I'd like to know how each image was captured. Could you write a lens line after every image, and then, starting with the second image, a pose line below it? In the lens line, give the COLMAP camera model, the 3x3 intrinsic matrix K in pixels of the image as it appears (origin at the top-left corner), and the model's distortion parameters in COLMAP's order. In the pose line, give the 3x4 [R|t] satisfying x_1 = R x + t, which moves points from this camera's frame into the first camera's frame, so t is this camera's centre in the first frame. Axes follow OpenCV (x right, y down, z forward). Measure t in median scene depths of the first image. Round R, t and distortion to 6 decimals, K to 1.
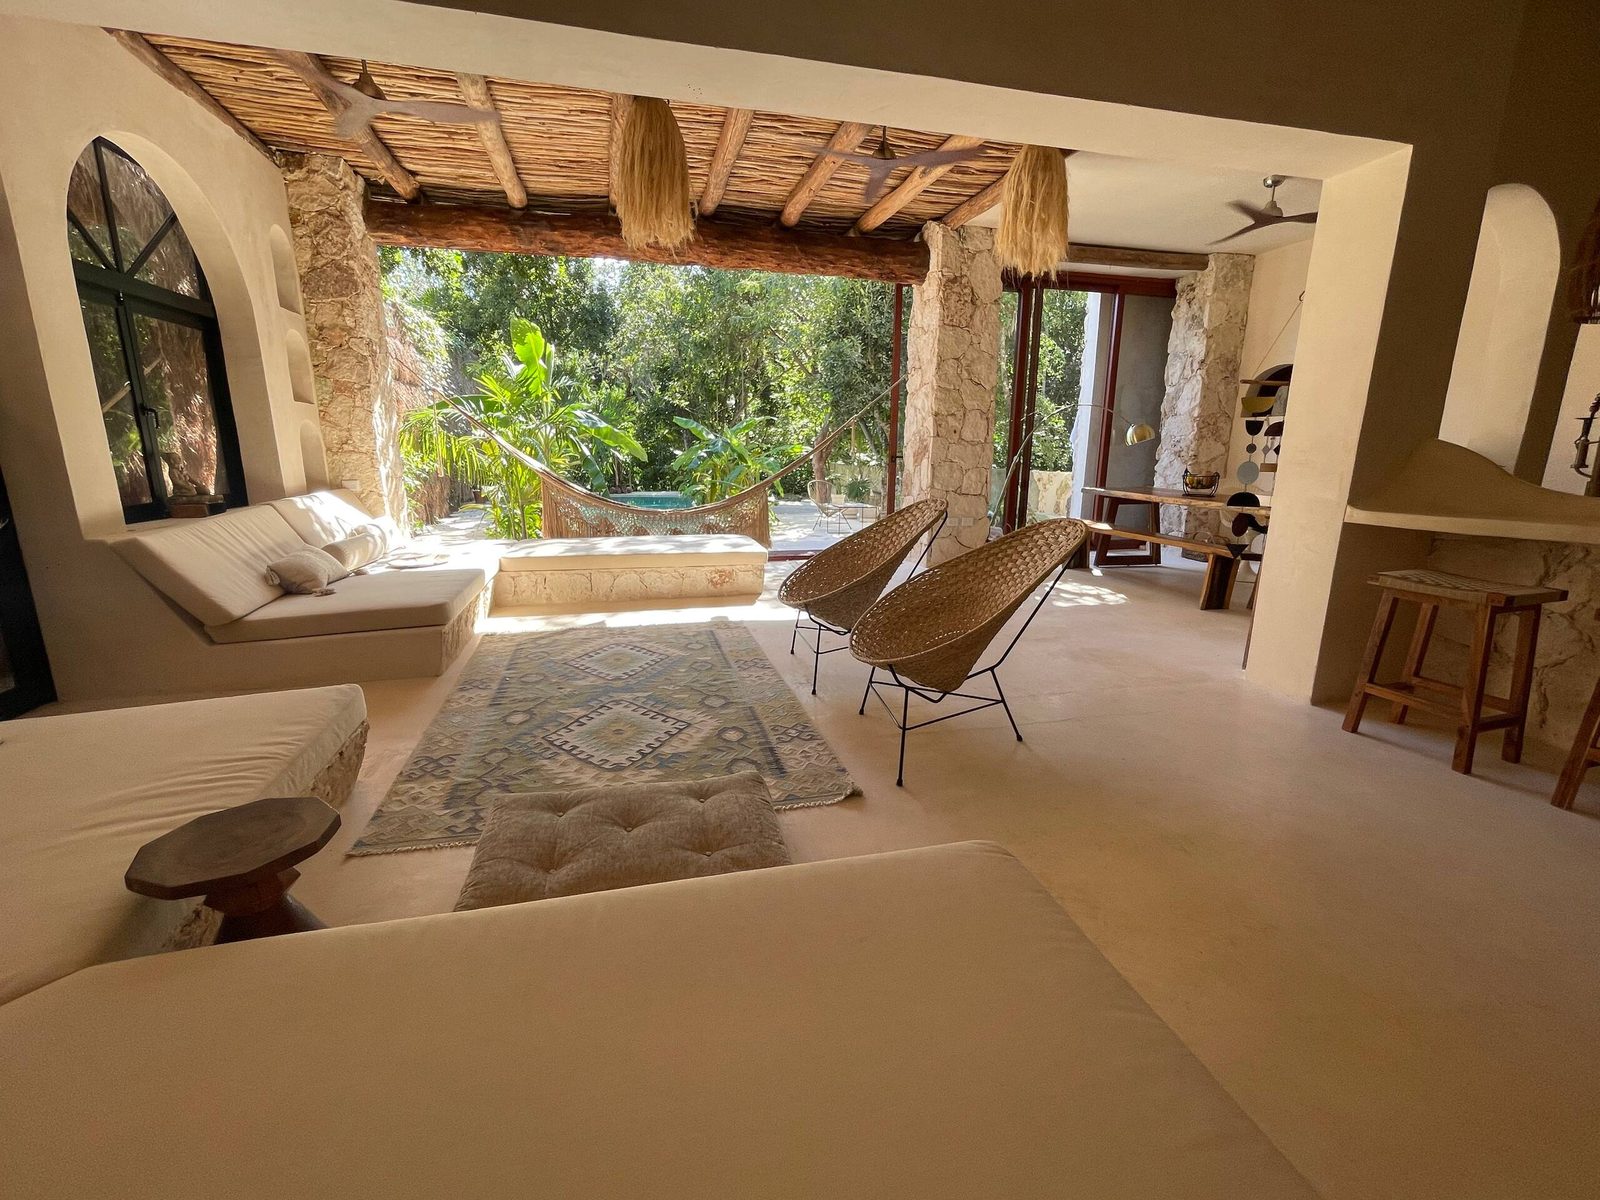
lens RADIAL K [[677.8, 0, 800.0], [0, 677.8, 600.0], [0, 0, 1]] dist [0.001723, 0.000224]
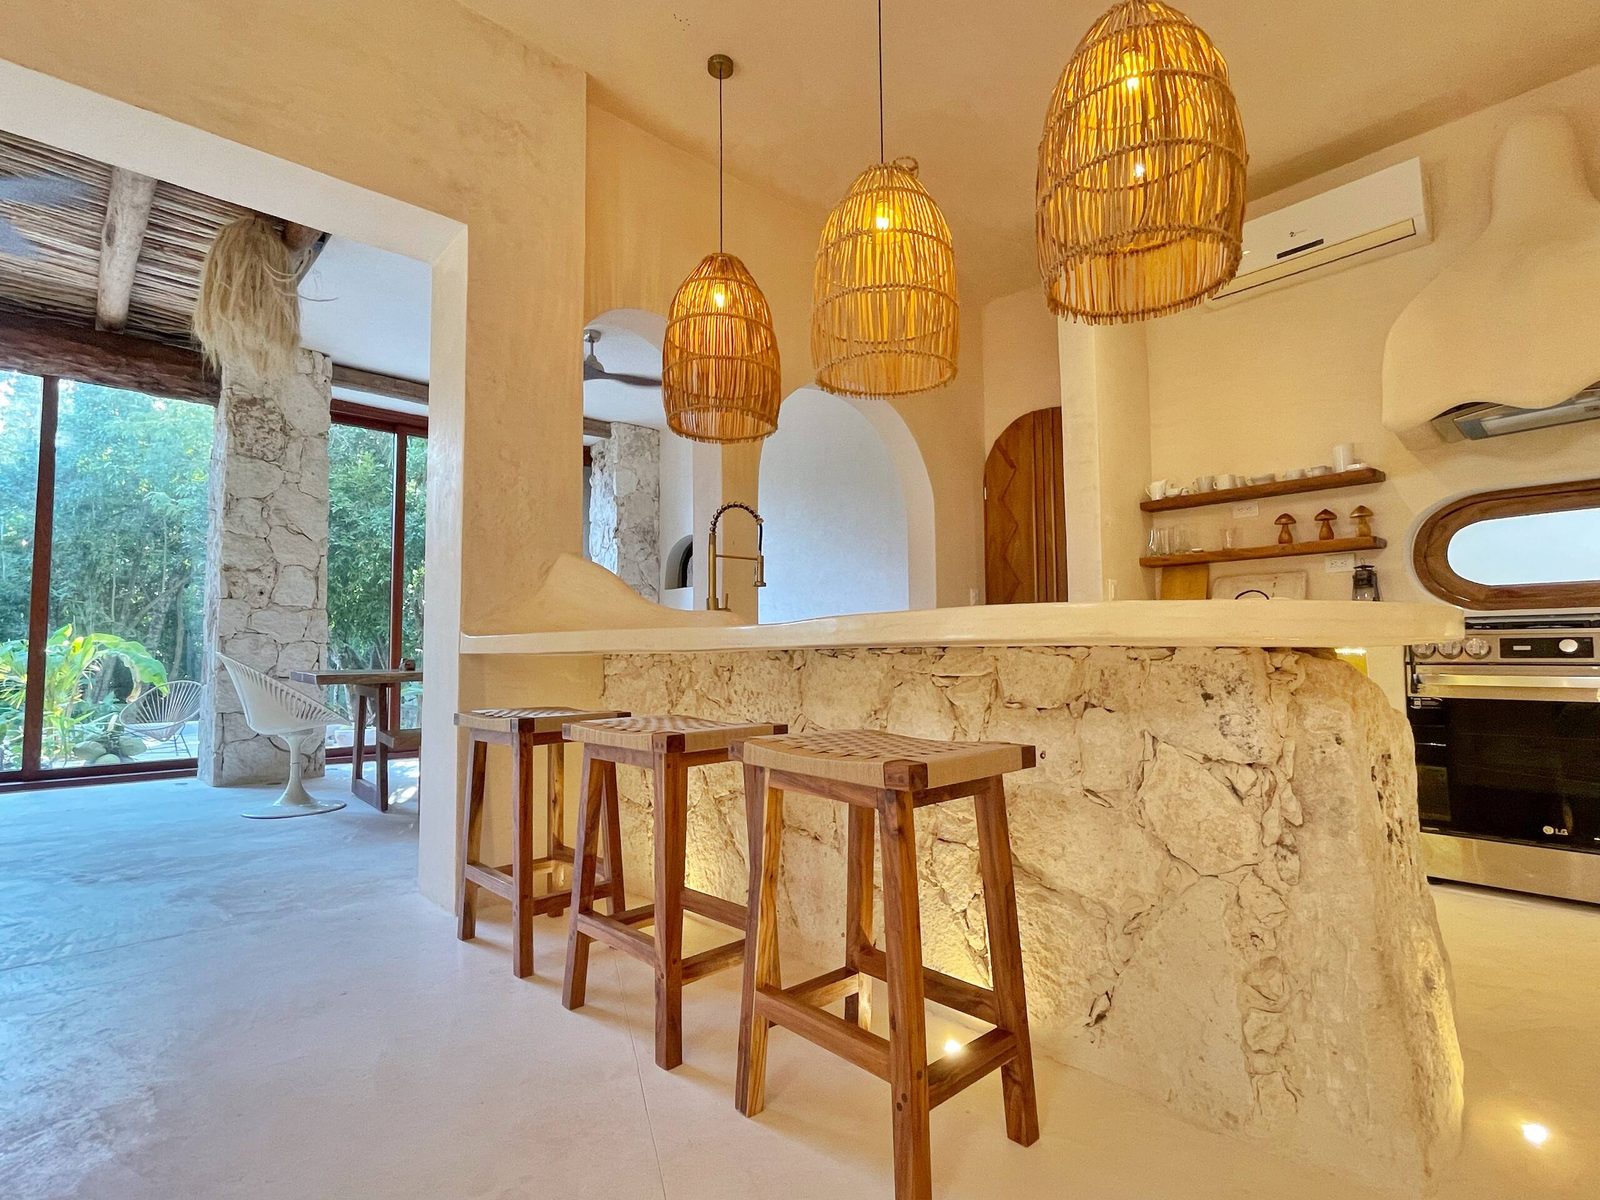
lens RADIAL K [[782.8, 0, 800.0], [0, 782.8, 600.0], [0, 0, 1]] dist [-0.000101, 0.000004]
pose [[0.887502, 0.021789, 0.460289, 0.481095], [0.116308, 0.955948, -0.269511, 0.069425], [-0.445885, 0.292727, 0.845871, 0.050304]]
